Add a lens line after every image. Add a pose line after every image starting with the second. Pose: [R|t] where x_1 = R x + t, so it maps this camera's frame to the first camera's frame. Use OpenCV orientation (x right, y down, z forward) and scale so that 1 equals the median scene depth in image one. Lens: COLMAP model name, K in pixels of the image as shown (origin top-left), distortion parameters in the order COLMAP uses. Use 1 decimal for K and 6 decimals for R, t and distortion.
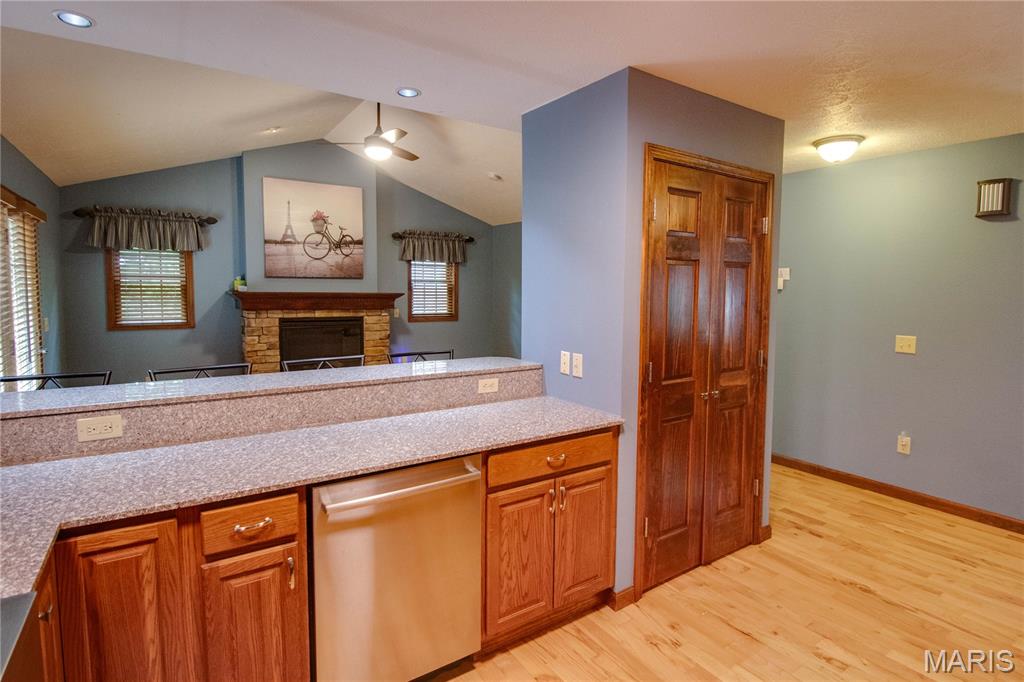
lens RADIAL K [[526.2, 0, 524.7], [0, 526.2, 324.1], [0, 0, 1]] dist [0.003366, -0.014428]
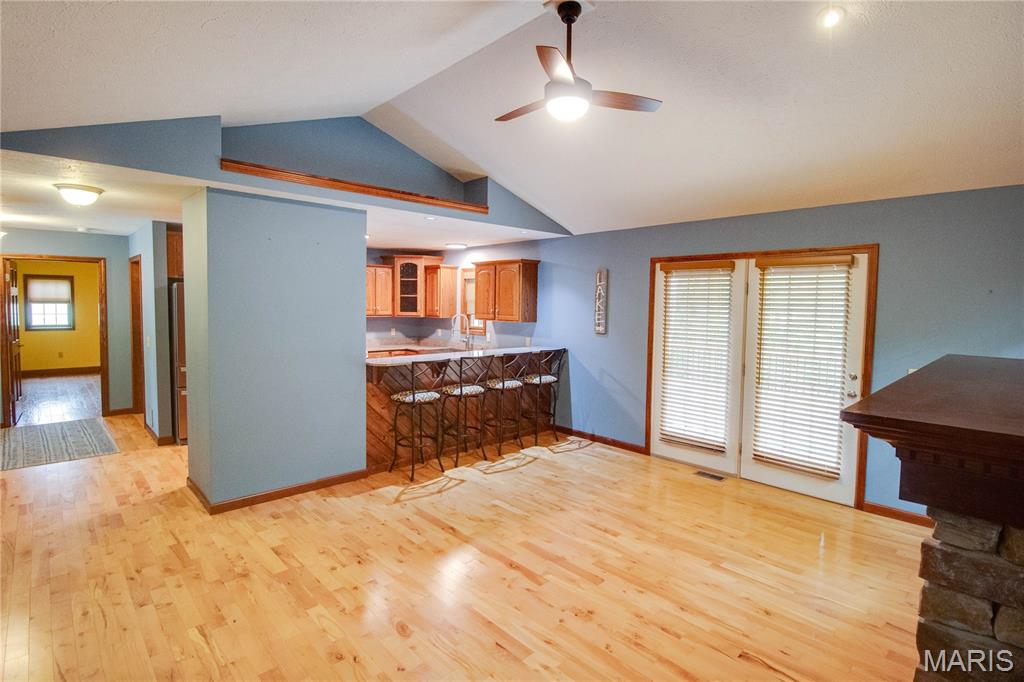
lens RADIAL K [[496.2, 0, 514.4], [0, 496.2, 328.7], [0, 0, 1]] dist [-0.001578, -0.014141]
pose [[-0.987388, -0.015534, -0.157557, -0.101725], [-0.034668, 0.992237, 0.119433, -0.110688], [0.154478, 0.123389, -0.980261, 1.235974]]
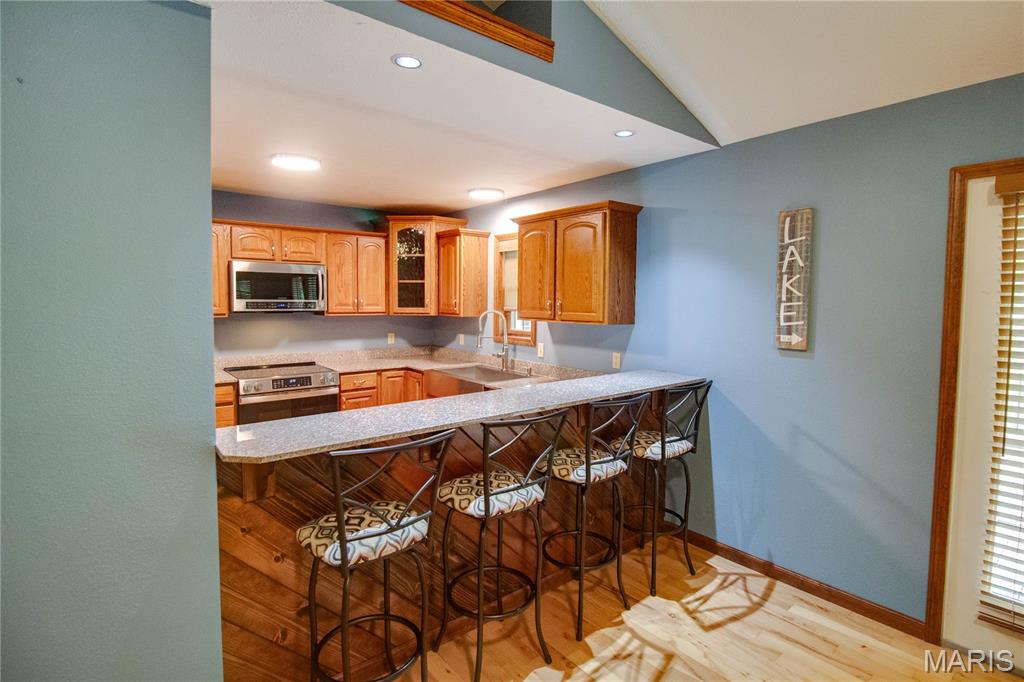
lens RADIAL K [[488.7, 0, 519.4], [0, 488.7, 326.2], [0, 0, 1]] dist [-0.000431, -0.012370]
pose [[-0.995909, -0.012932, -0.089435, -0.135953], [-0.023720, 0.992414, 0.120634, -0.061216], [0.087196, 0.122262, -0.988660, 0.742238]]
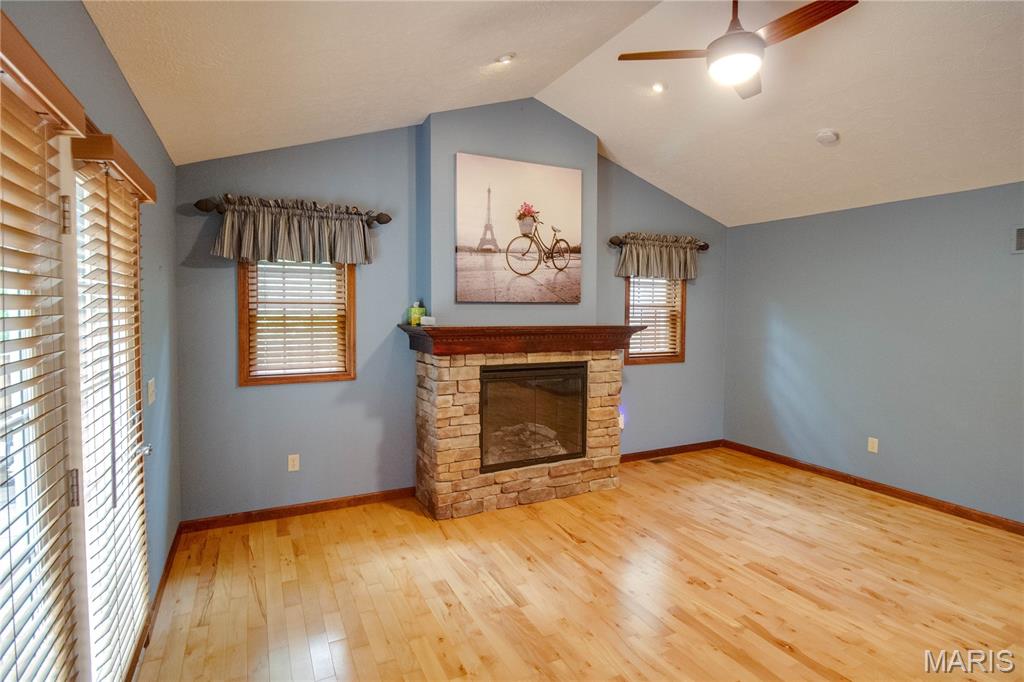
lens RADIAL K [[519.2, 0, 514.7], [0, 519.2, 323.6], [0, 0, 1]] dist [-0.003630, -0.001154]
pose [[0.991315, 0.001686, -0.131499, -0.333017], [-0.006488, 0.999327, -0.036092, -0.040047], [0.131349, 0.036631, 0.990659, 0.363360]]
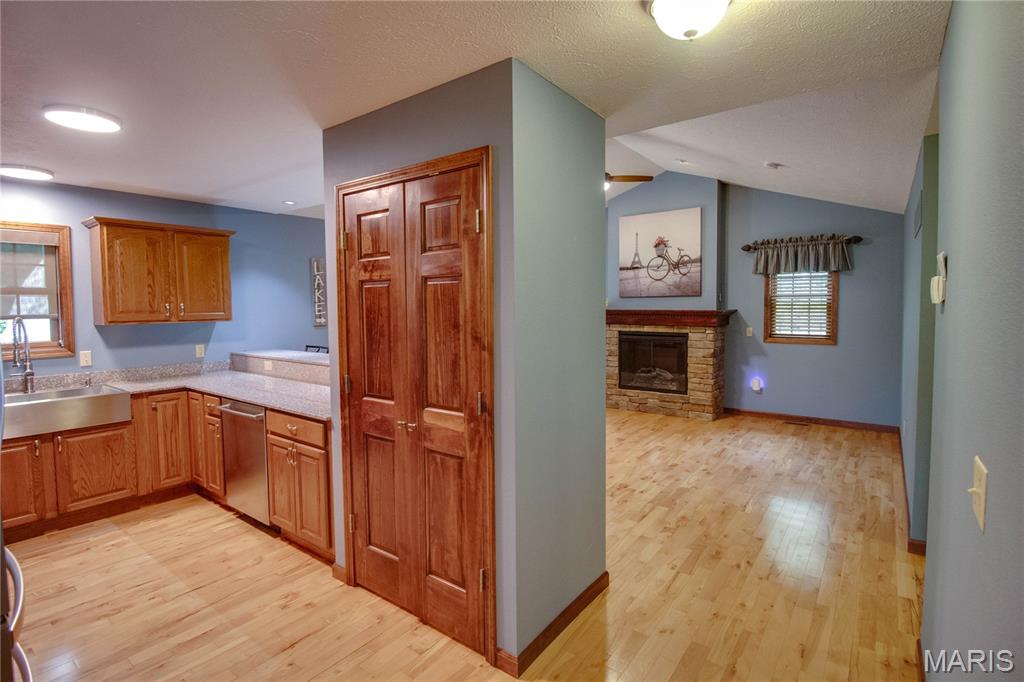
lens RADIAL K [[496.2, 0, 514.4], [0, 496.2, 328.7], [0, 0, 1]] dist [-0.001578, -0.014141]
pose [[0.316193, 0.034626, -0.948063, 0.536599], [-0.051743, 0.998476, 0.019210, -0.025924], [0.947283, 0.042982, 0.317502, 0.397136]]
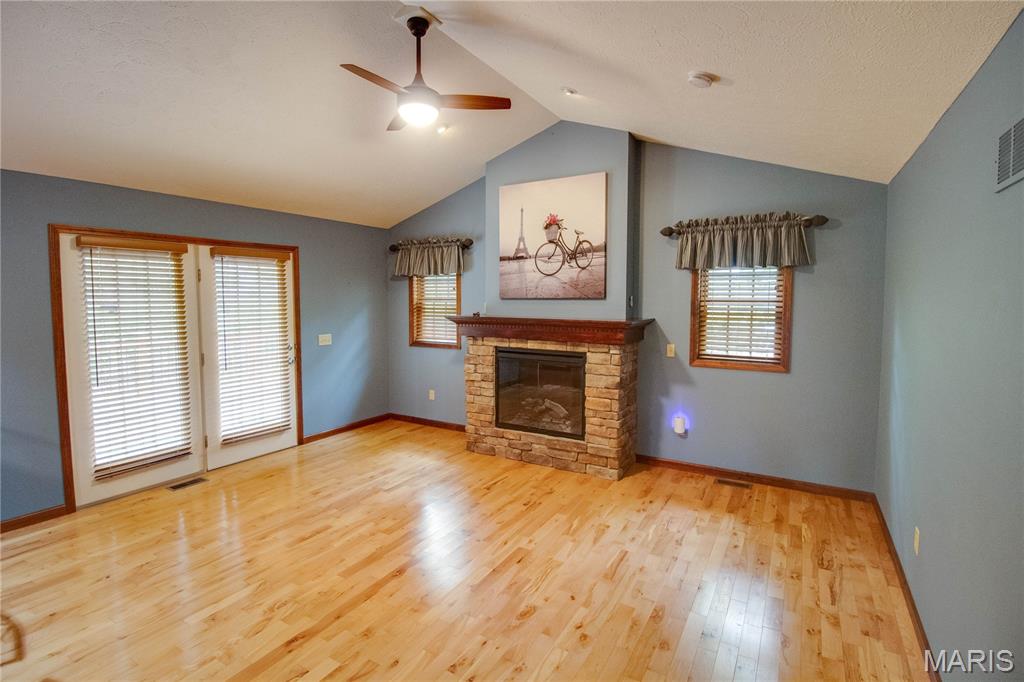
lens RADIAL K [[488.7, 0, 519.4], [0, 488.7, 326.2], [0, 0, 1]] dist [-0.000431, -0.012370]
pose [[0.426826, 0.045877, -0.903169, 0.267545], [-0.059225, 0.997986, 0.022704, -0.063956], [0.902392, 0.043800, 0.428683, 0.676467]]
